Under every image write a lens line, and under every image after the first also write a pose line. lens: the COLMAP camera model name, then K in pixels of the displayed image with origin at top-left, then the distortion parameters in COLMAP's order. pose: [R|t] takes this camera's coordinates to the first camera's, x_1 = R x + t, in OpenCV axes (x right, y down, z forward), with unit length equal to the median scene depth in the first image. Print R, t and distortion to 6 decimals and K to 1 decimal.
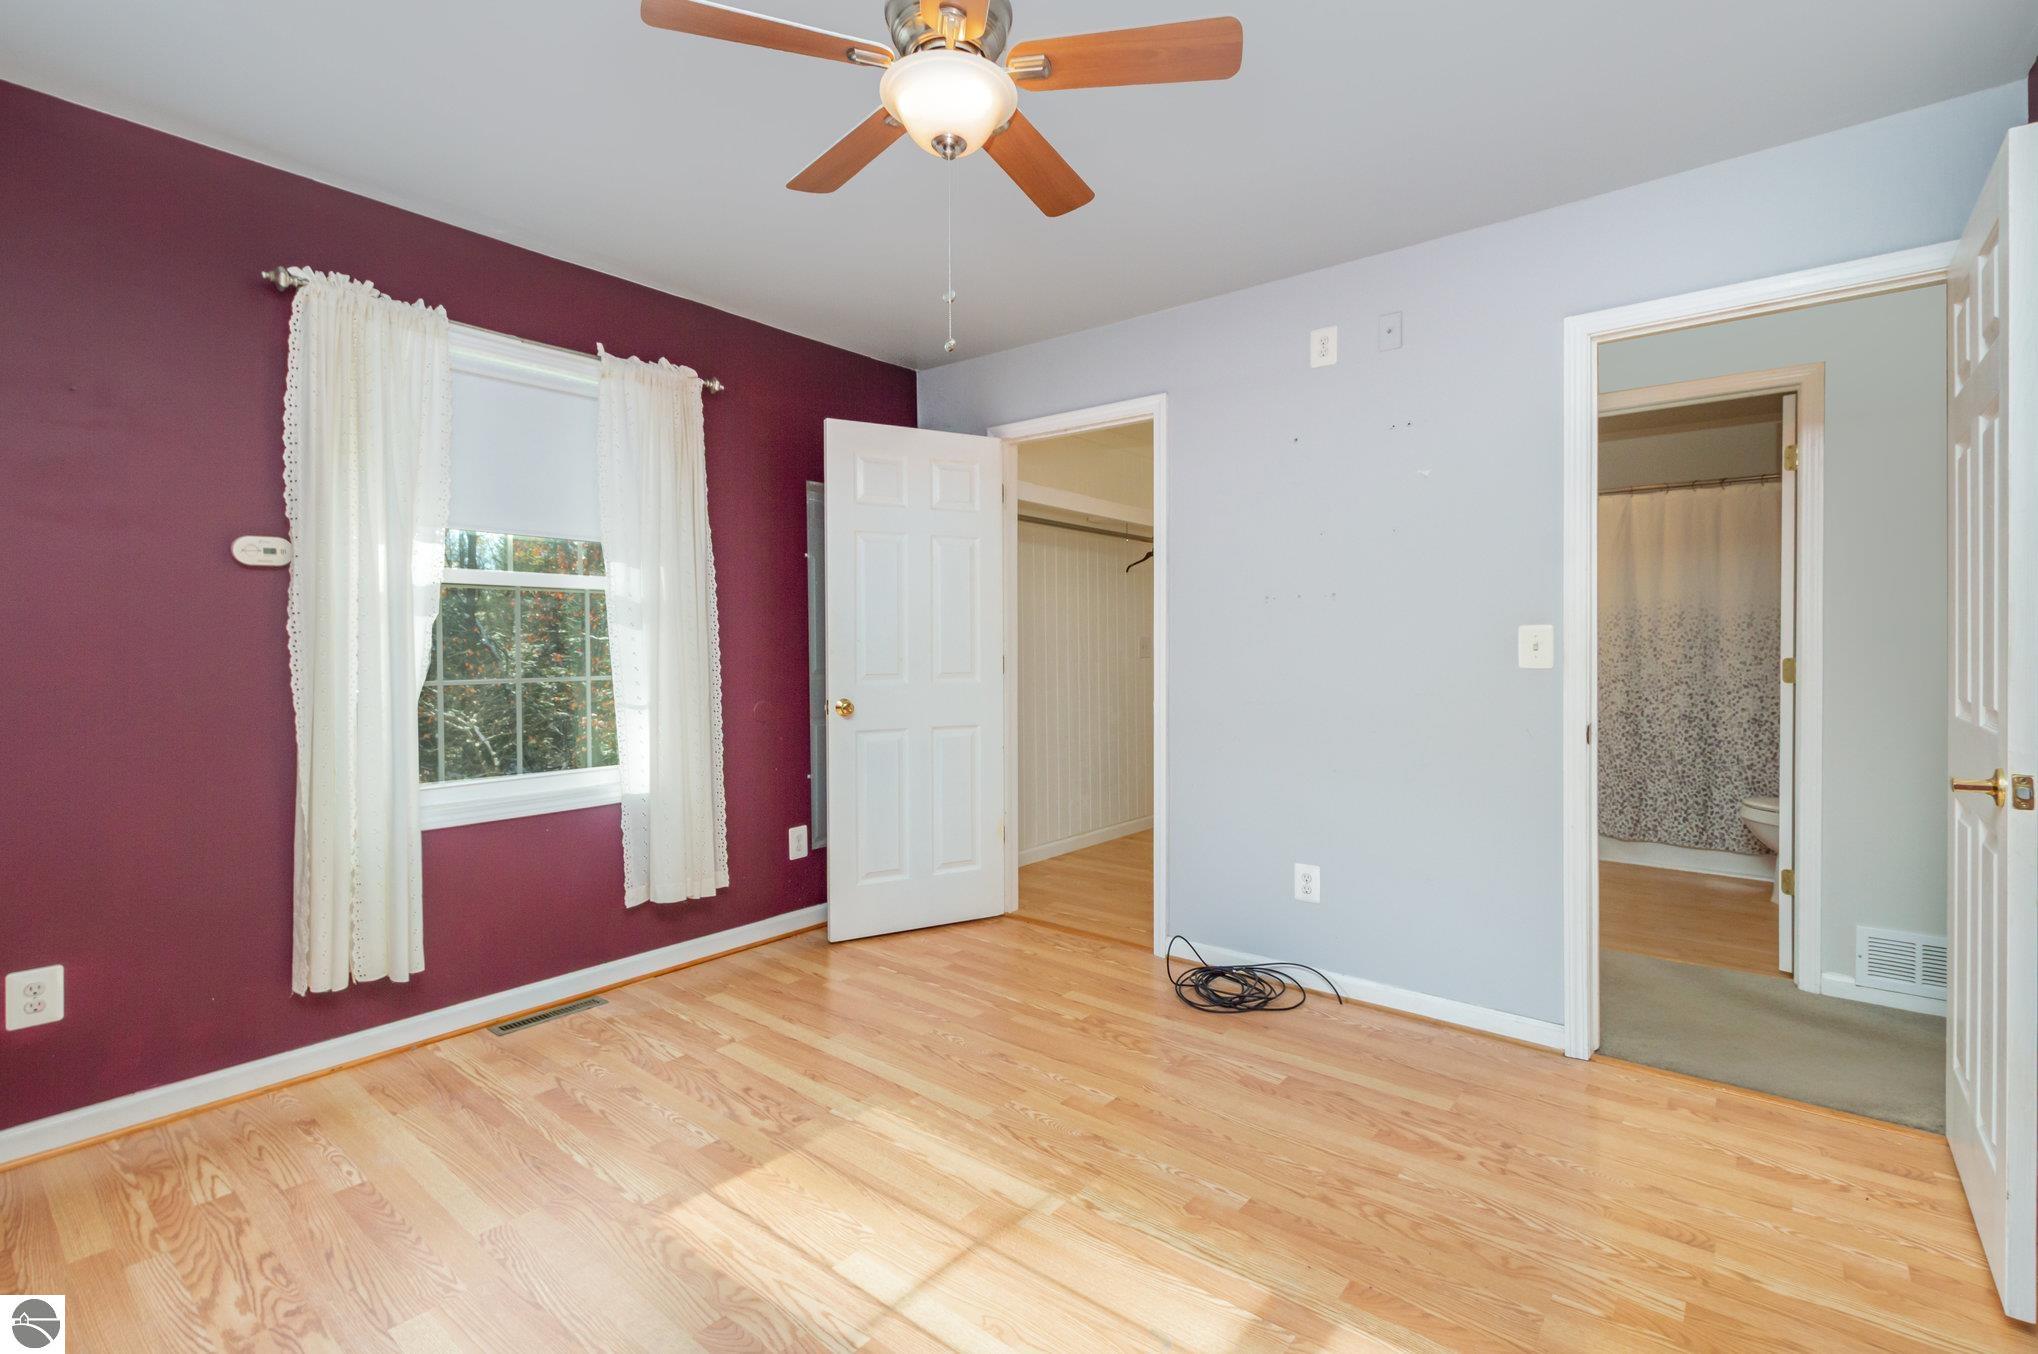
lens RADIAL K [[926.0, 0, 1020.7], [0, 926.0, 650.0], [0, 0, 1]] dist [0.014105, -0.000059]
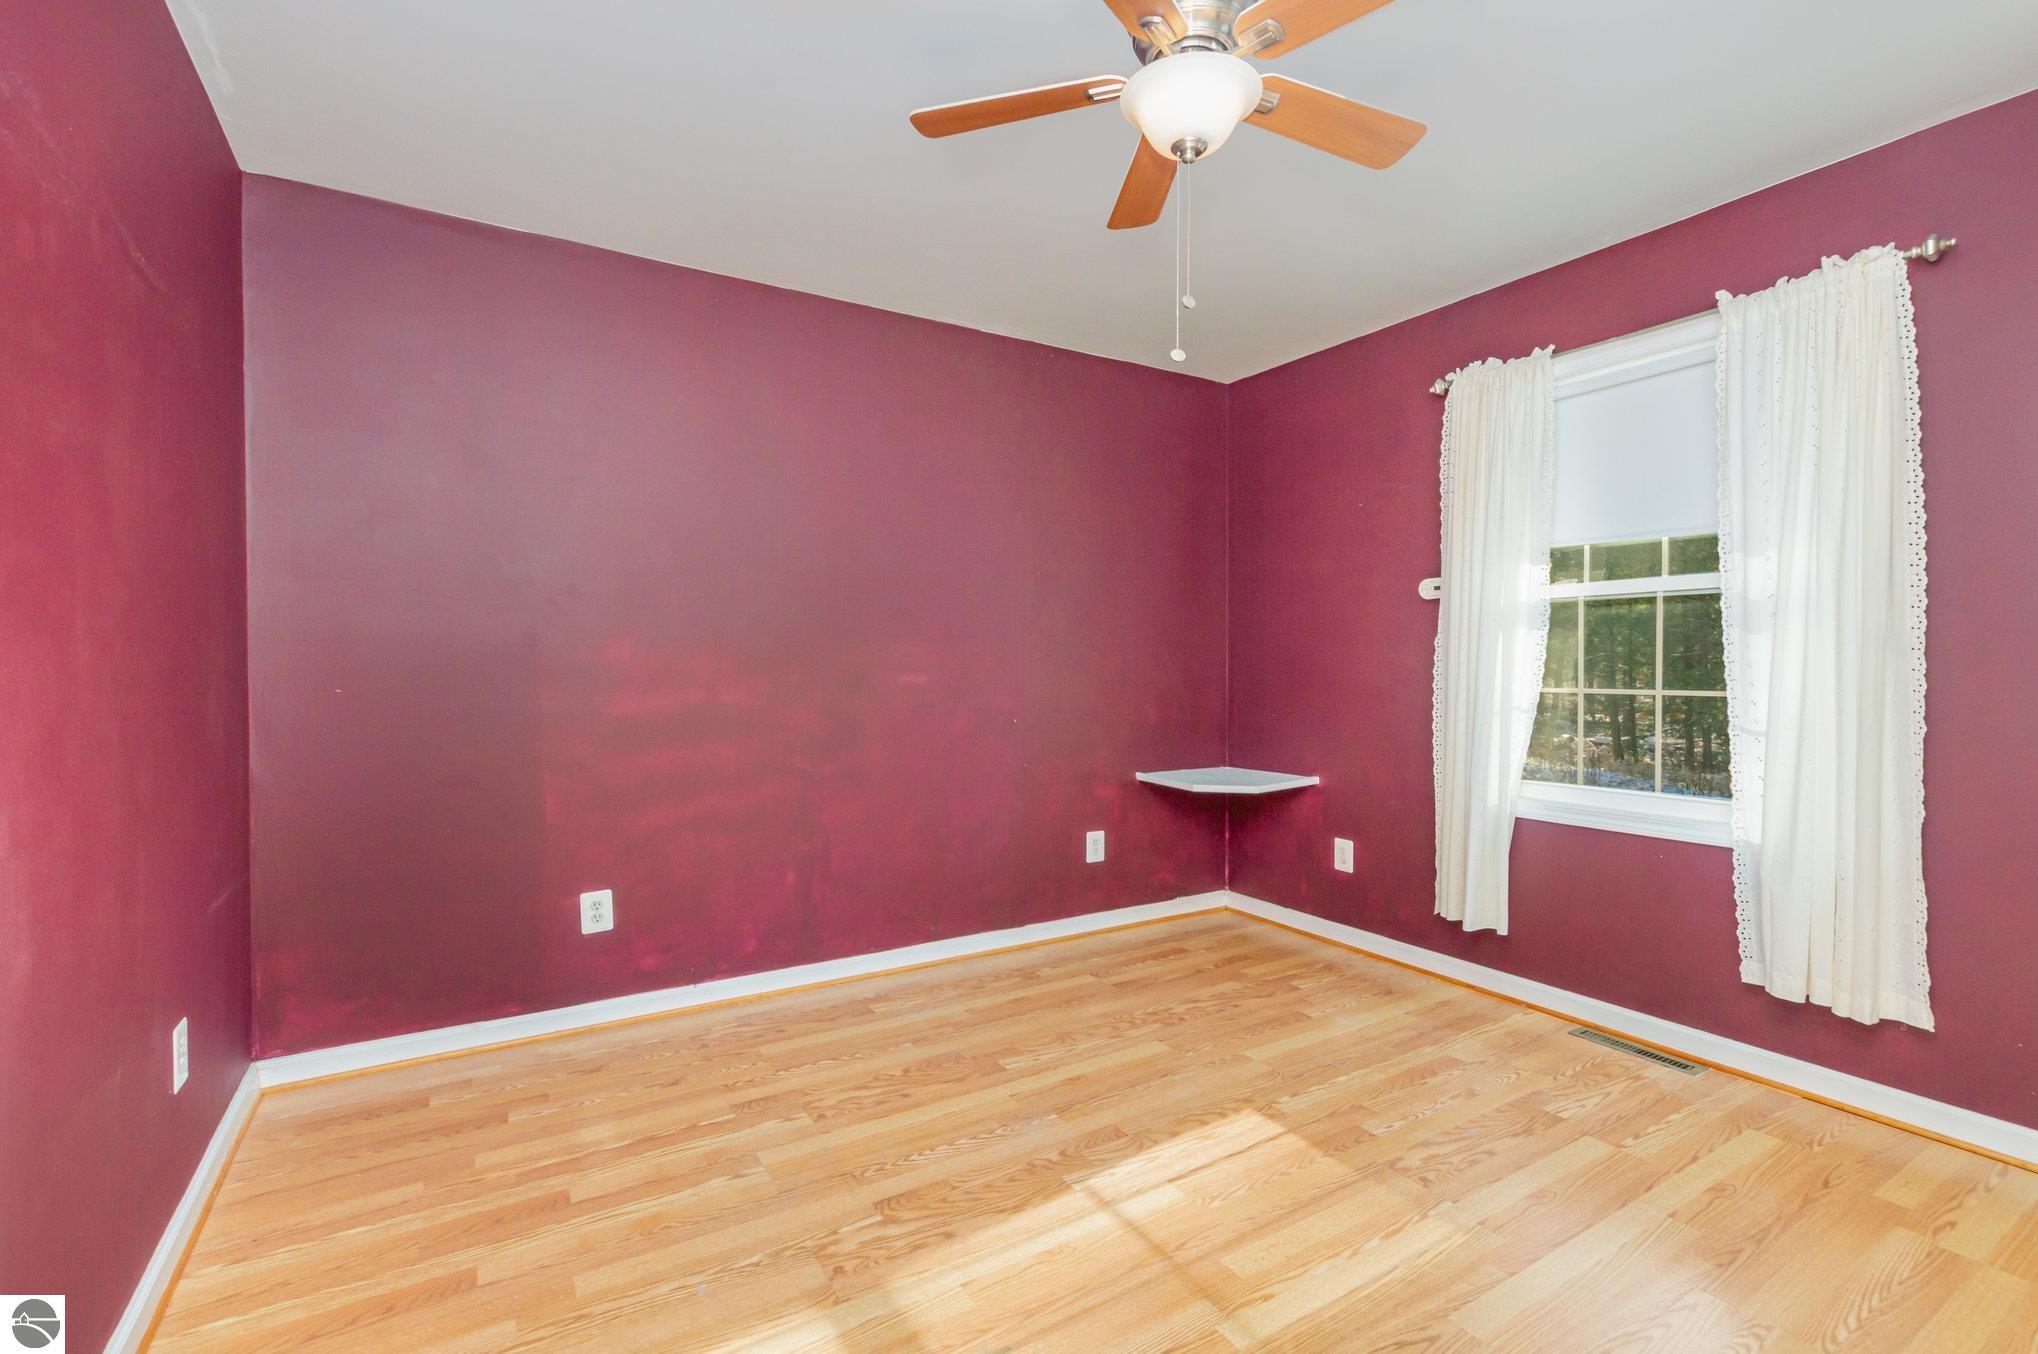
lens RADIAL K [[922.6, 0, 1028.5], [0, 922.6, 683.7], [0, 0, 1]] dist [0.012763, 0.000002]
pose [[-0.325979, 0.025229, -0.945040, 0.654528], [-0.003388, 0.999606, 0.027855, -0.000587], [0.945371, 0.012282, -0.325765, 0.834067]]
